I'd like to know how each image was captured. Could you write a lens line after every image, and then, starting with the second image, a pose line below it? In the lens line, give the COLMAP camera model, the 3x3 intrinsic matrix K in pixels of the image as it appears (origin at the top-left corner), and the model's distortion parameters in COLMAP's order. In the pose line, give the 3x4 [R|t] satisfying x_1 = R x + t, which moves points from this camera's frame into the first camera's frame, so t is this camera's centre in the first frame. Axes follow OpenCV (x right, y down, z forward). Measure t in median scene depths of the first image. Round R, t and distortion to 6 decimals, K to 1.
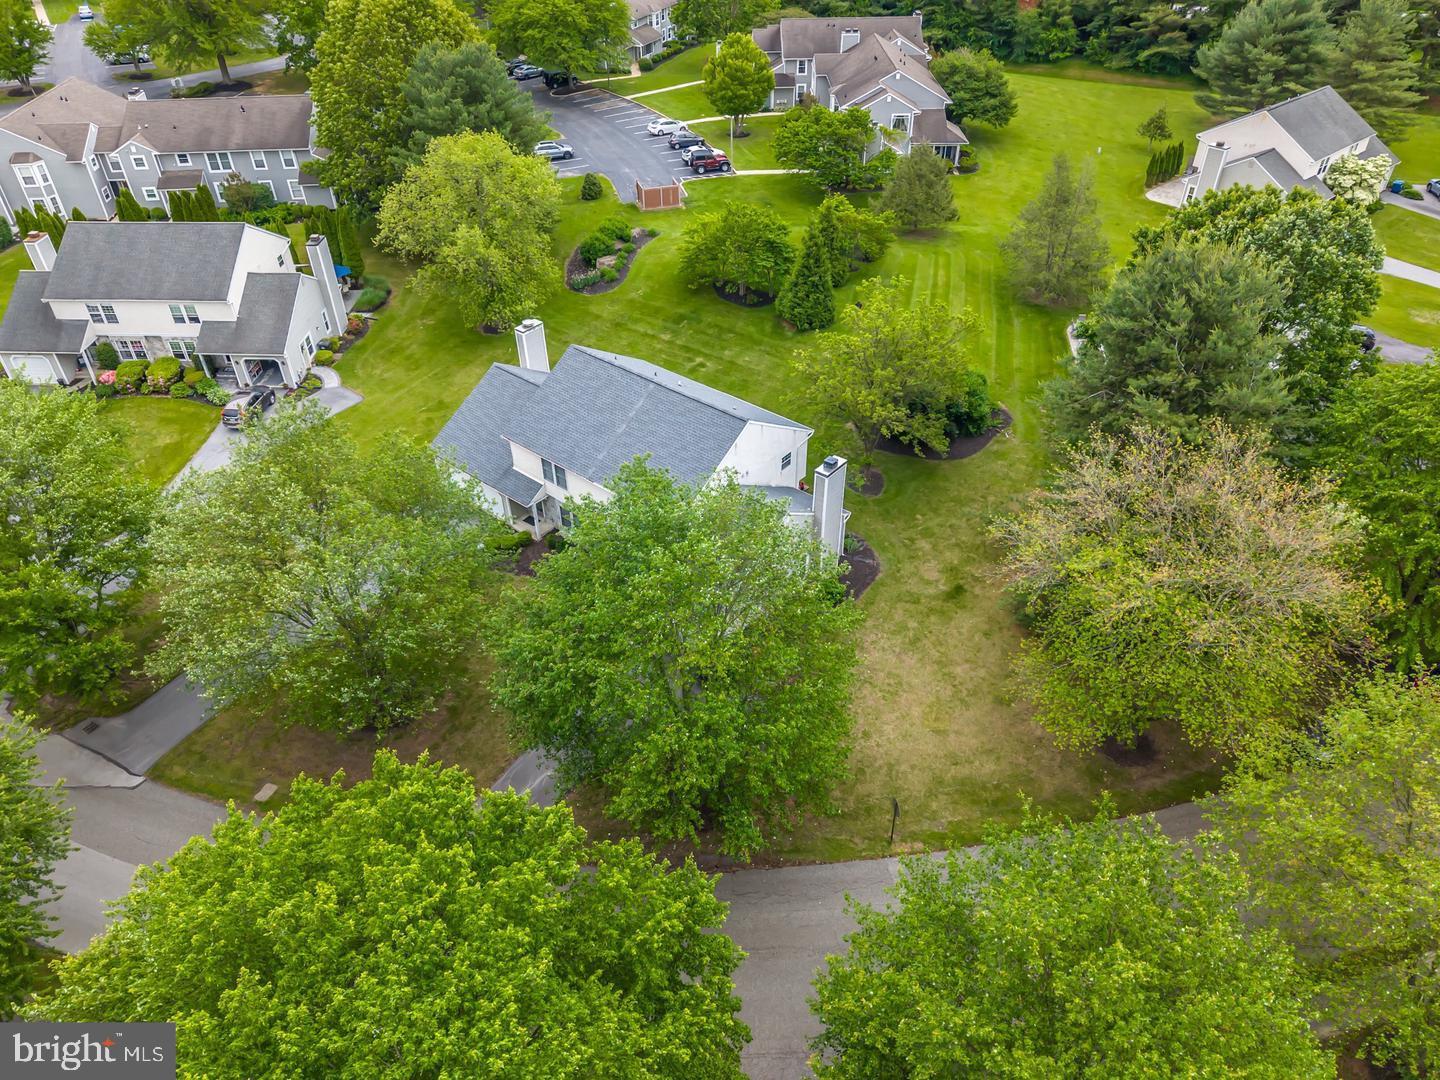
lens RADIAL K [[978.6, 0, 727.4], [0, 978.6, 529.6], [0, 0, 1]] dist [0.030346, -0.033343]
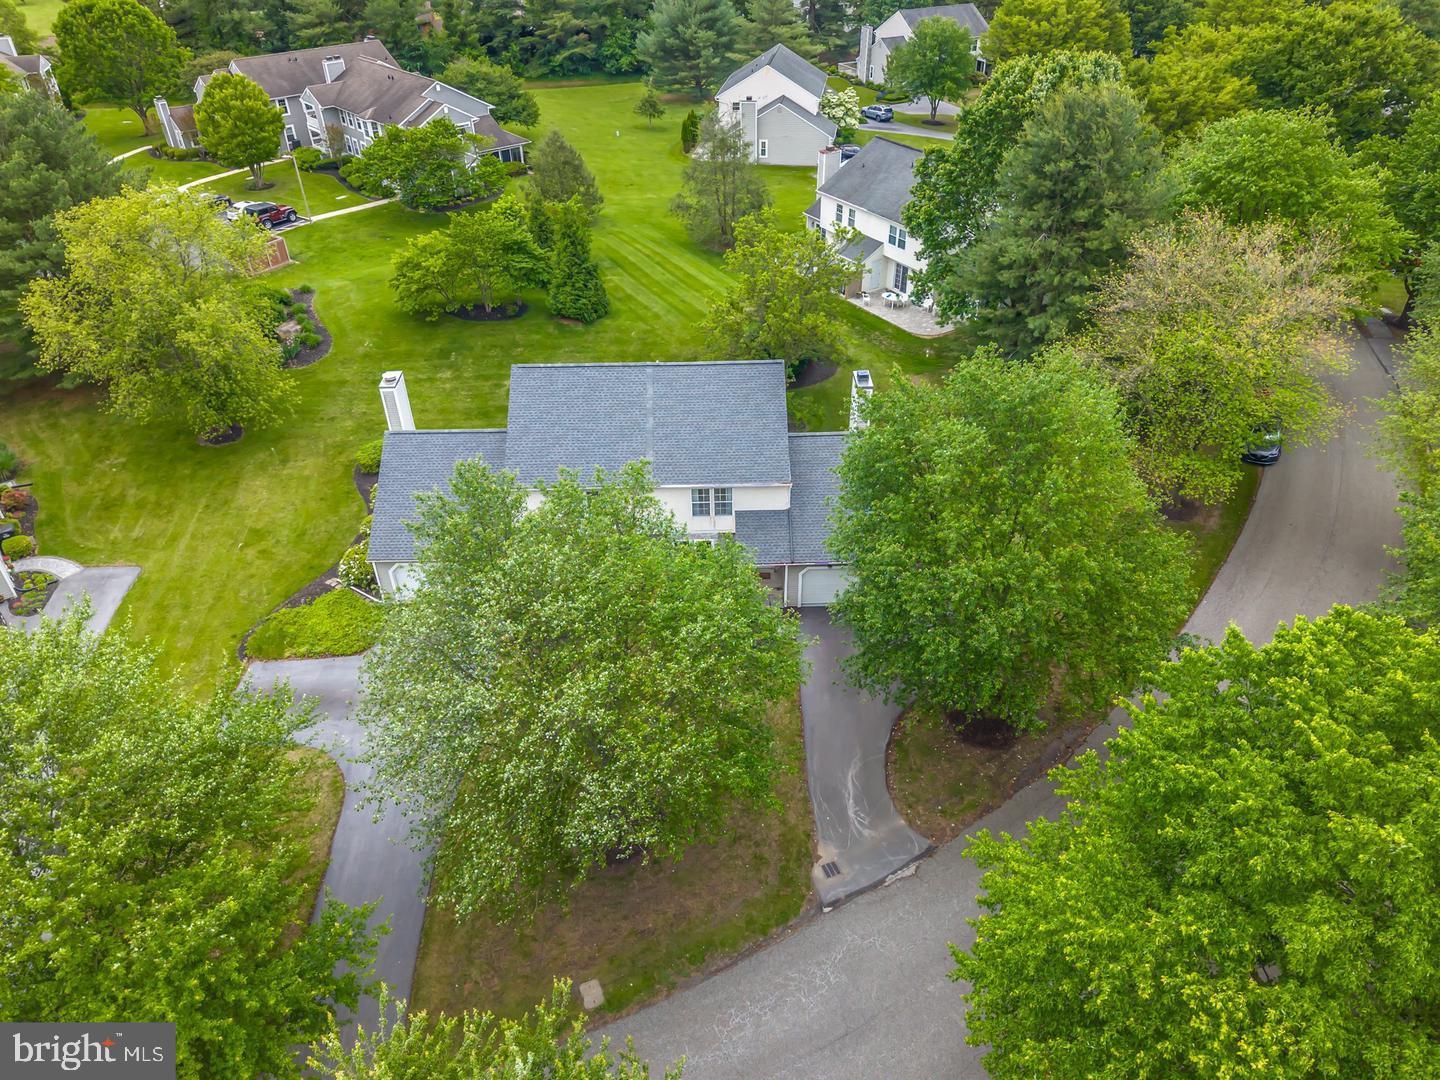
lens RADIAL K [[978.6, 0, 741.6], [0, 978.6, 521.8], [0, 0, 1]] dist [0.030346, -0.033343]
pose [[0.754171, -0.377904, 0.537043, -0.250327], [0.406658, 0.910902, 0.069908, -0.021398], [-0.515612, 0.165671, 0.840653, 0.101972]]
